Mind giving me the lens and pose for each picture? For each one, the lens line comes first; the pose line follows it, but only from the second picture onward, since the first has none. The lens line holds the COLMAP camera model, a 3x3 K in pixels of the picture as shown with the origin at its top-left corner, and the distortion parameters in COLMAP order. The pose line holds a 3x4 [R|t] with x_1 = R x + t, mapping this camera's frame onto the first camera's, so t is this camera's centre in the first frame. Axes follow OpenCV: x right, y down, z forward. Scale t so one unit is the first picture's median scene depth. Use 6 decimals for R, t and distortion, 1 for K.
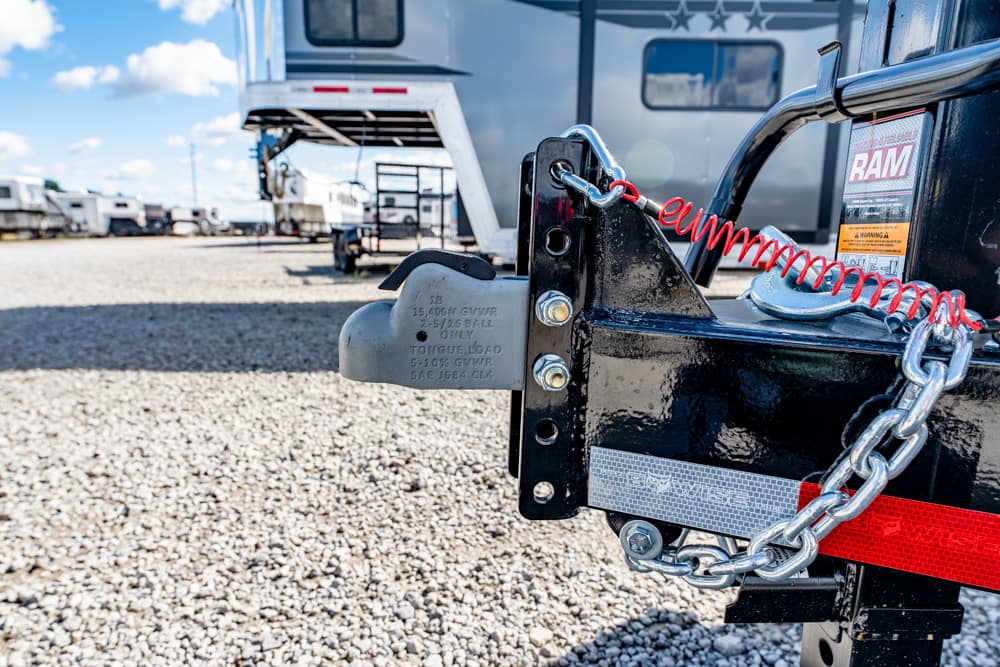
lens RADIAL K [[607.3, 0, 479.7], [0, 607.3, 330.3], [0, 0, 1]] dist [-0.001823, -0.000280]
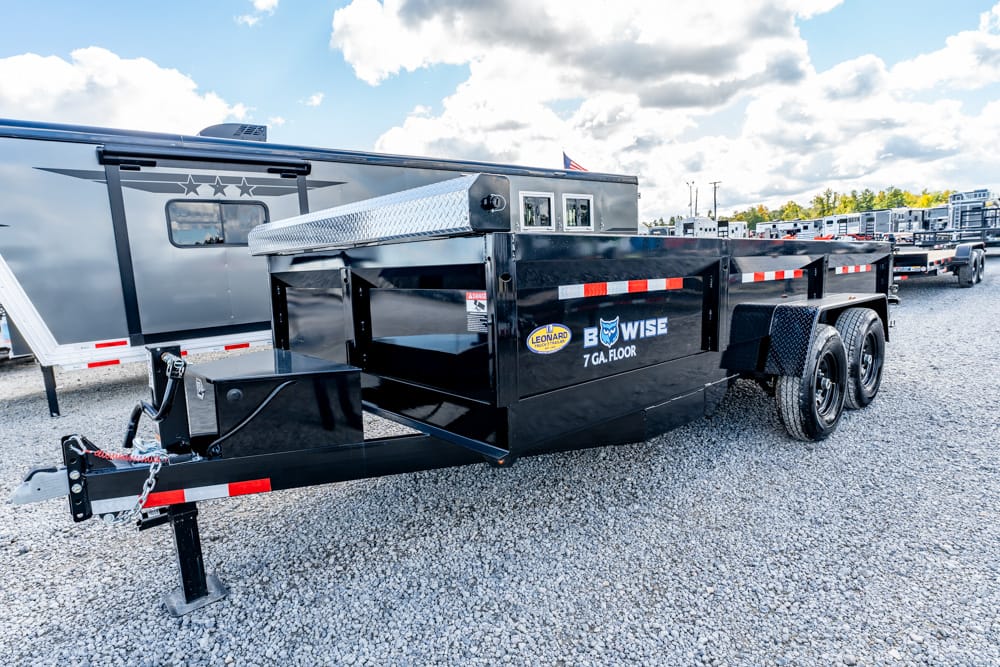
lens RADIAL K [[570.0, 0, 500.0], [0, 570.0, 333.5], [0, 0, 1]] dist [-0.005215, 0.009923]
pose [[0.771668, -0.136337, 0.621241, 0.020380], [0.160307, 0.986913, 0.017463, -0.188752], [-0.615491, 0.086114, 0.783425, -1.293751]]
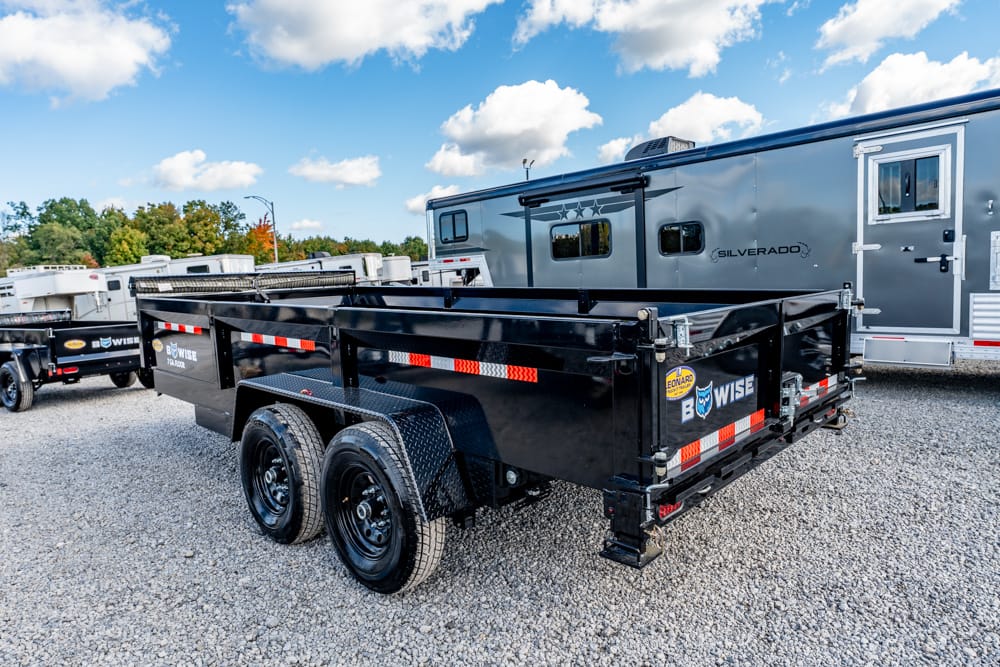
lens RADIAL K [[607.3, 0, 479.7], [0, 607.3, 330.3], [0, 0, 1]] dist [-0.001823, -0.000280]
pose [[0.672205, 0.019103, -0.740119, 4.048486], [-0.058863, 0.997882, -0.027706, -0.231199], [0.738022, 0.062190, 0.671905, -1.108377]]
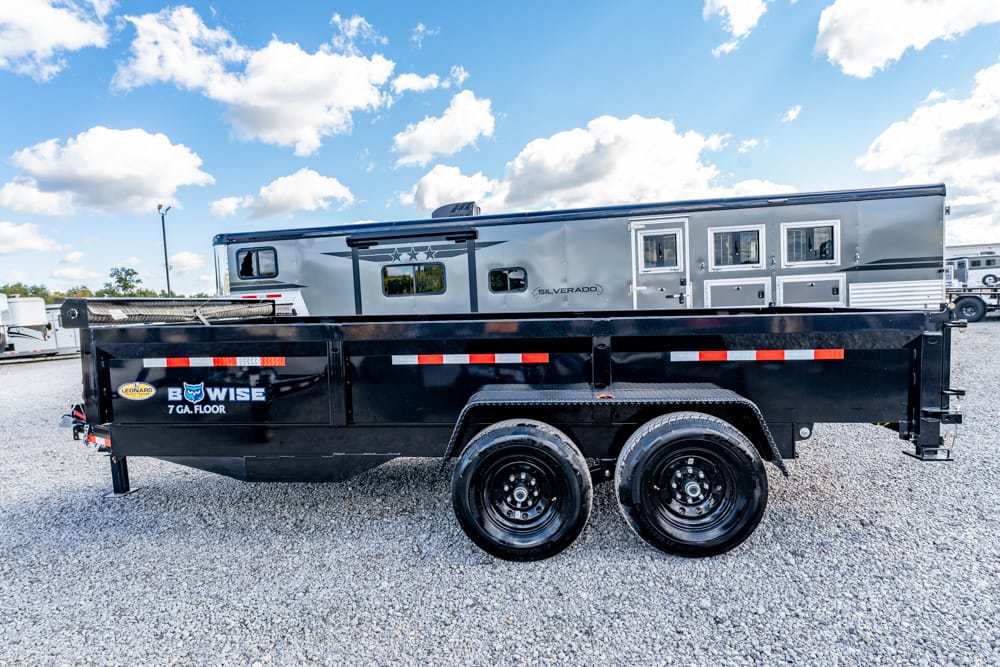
lens RADIAL K [[523.6, 0, 456.9], [0, 523.6, 338.1], [0, 0, 1]] dist [-0.001129, 0.001110]
pose [[0.984094, -0.051985, -0.169872, 2.204945], [0.036392, 0.994940, -0.093652, -0.113533], [0.173881, 0.085980, 0.981006, -1.977341]]
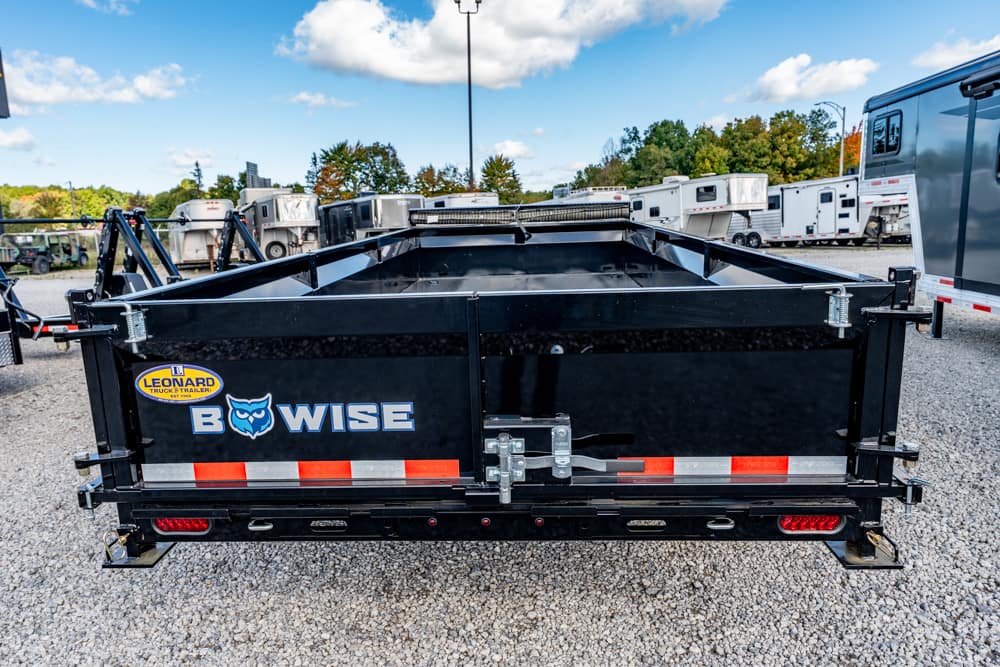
lens RADIAL K [[630.4, 0, 500.0], [0, 630.4, 333.5], [0, 0, 1]] dist [-0.001311, 0.000719]
pose [[-0.099343, 0.168794, -0.980632, 4.340882], [-0.121951, 0.976013, 0.180353, -0.493744], [0.987552, 0.137506, -0.076376, 0.479257]]
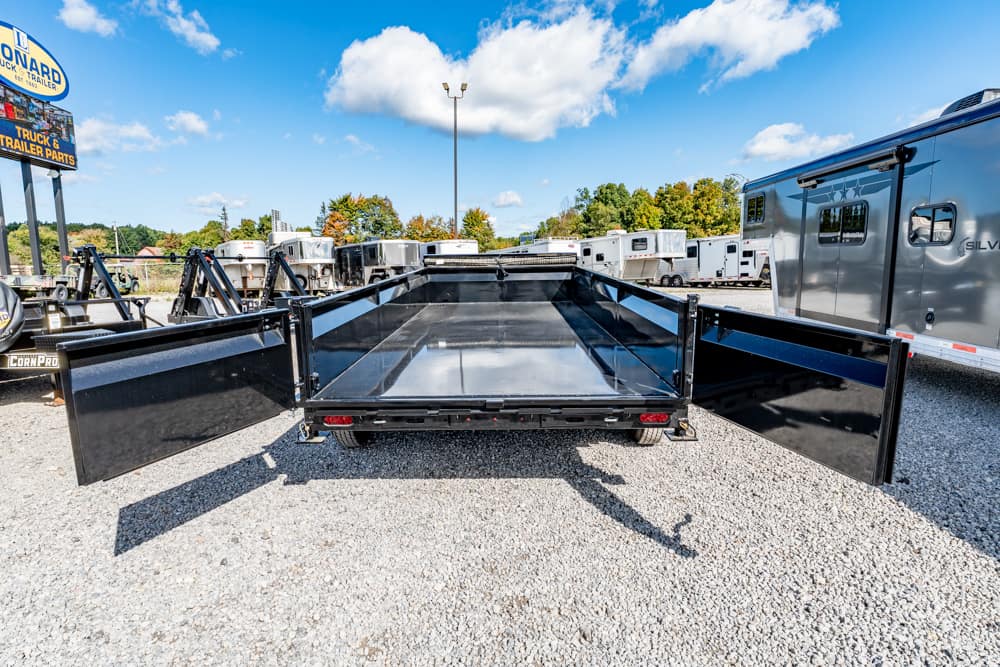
lens RADIAL K [[520.7, 0, 500.0], [0, 520.7, 333.5], [0, 0, 1]] dist [-0.001041, -0.000196]
pose [[-0.053688, 0.128990, -0.990192, 4.982534], [-0.141661, 0.980609, 0.135422, -0.508026], [0.988458, 0.147542, -0.034374, 0.454987]]
